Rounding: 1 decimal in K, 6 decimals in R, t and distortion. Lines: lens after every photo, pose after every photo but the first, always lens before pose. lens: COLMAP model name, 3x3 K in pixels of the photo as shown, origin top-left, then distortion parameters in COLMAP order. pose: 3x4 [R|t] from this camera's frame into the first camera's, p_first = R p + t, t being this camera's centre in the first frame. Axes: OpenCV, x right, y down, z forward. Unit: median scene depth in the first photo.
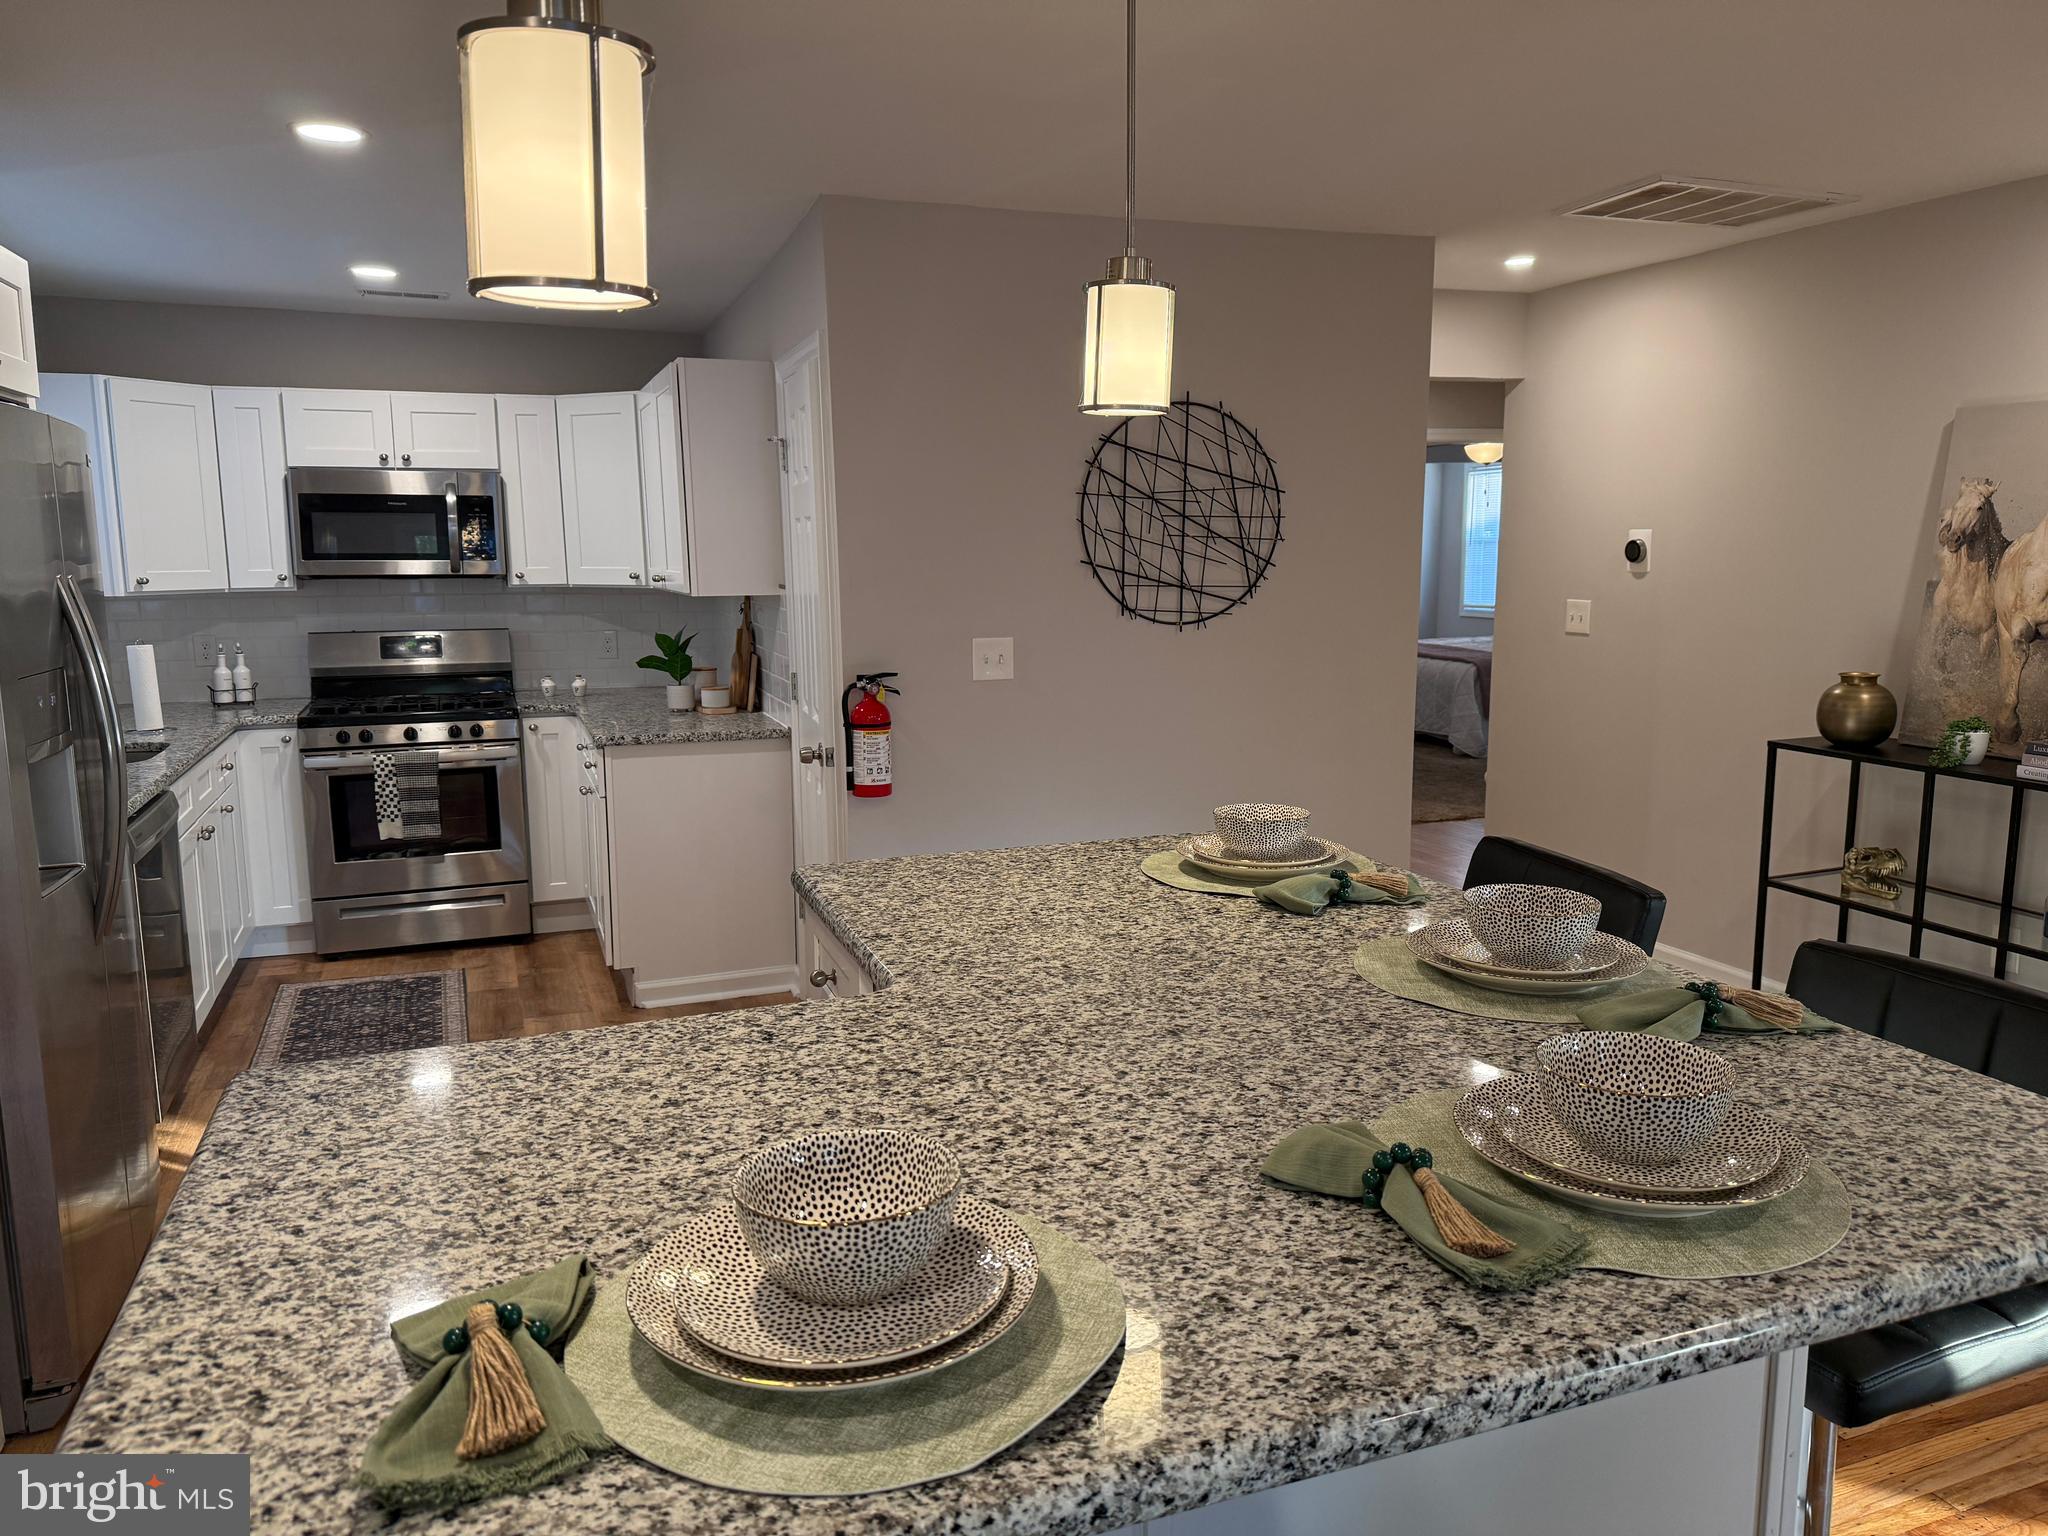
lens RADIAL K [[1417.5, 0, 1039.2], [0, 1417.5, 763.9], [0, 0, 1]] dist [0.083455, -0.123457]
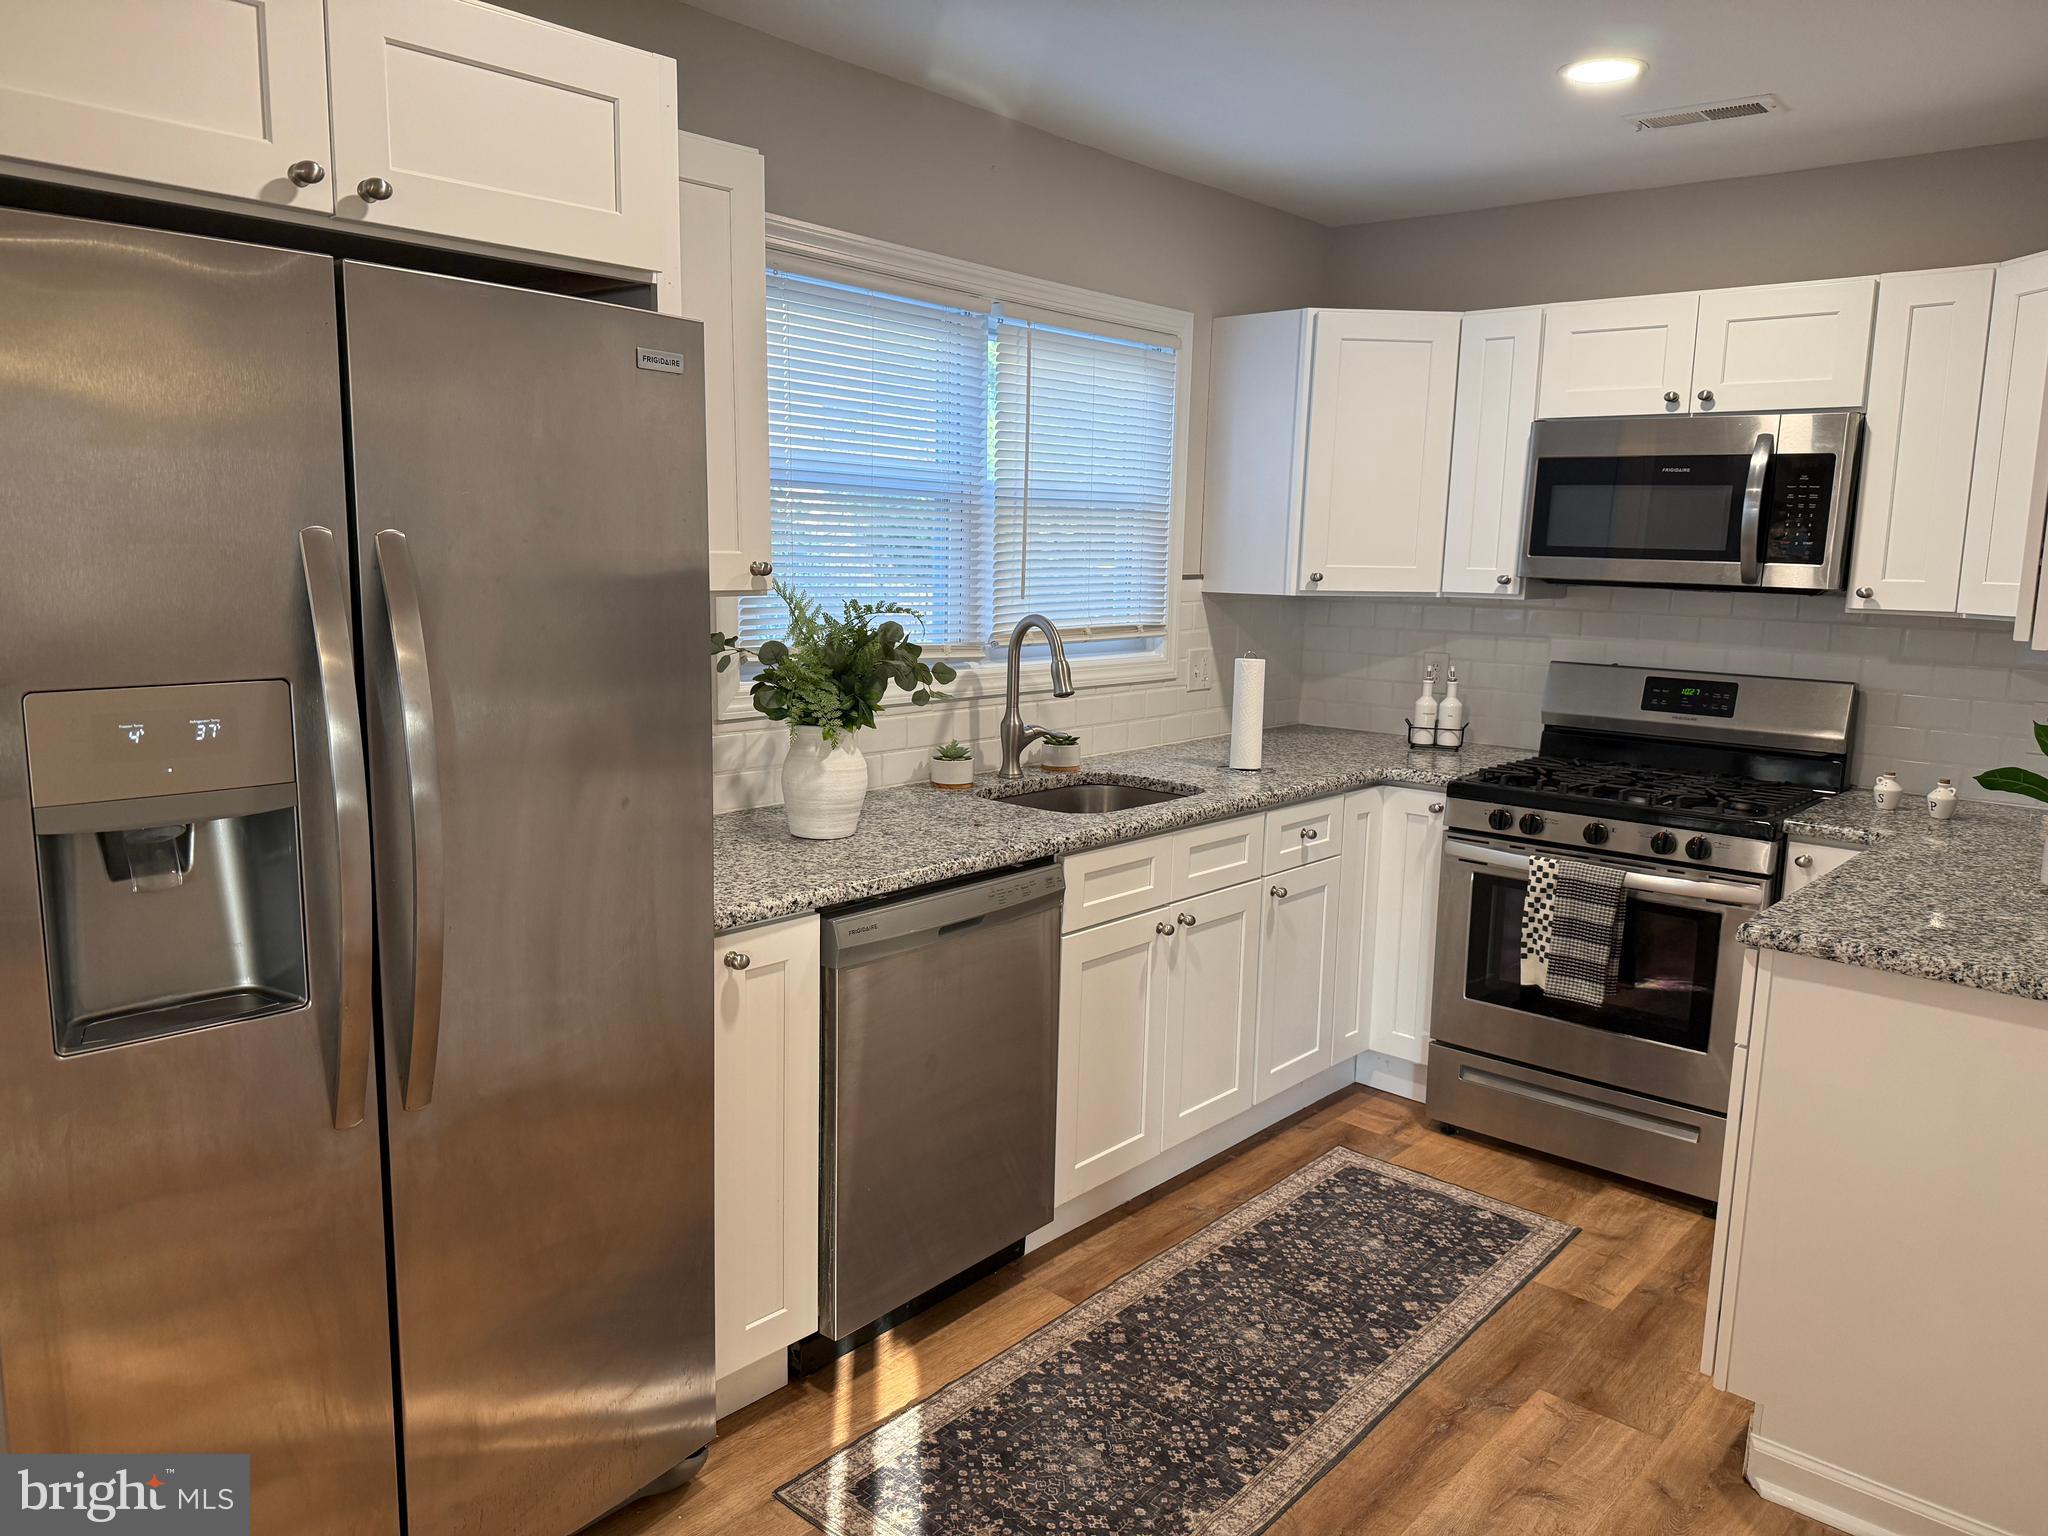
lens RADIAL K [[1460.2, 0, 1024.0], [0, 1460.2, 768.0], [0, 0, 1]] dist [0.106575, -0.142939]
pose [[0.464409, 0.153461, -0.872224, 0.008275], [-0.161963, 0.982980, 0.086712, -0.065108], [0.870685, 0.100998, 0.481359, 0.465541]]
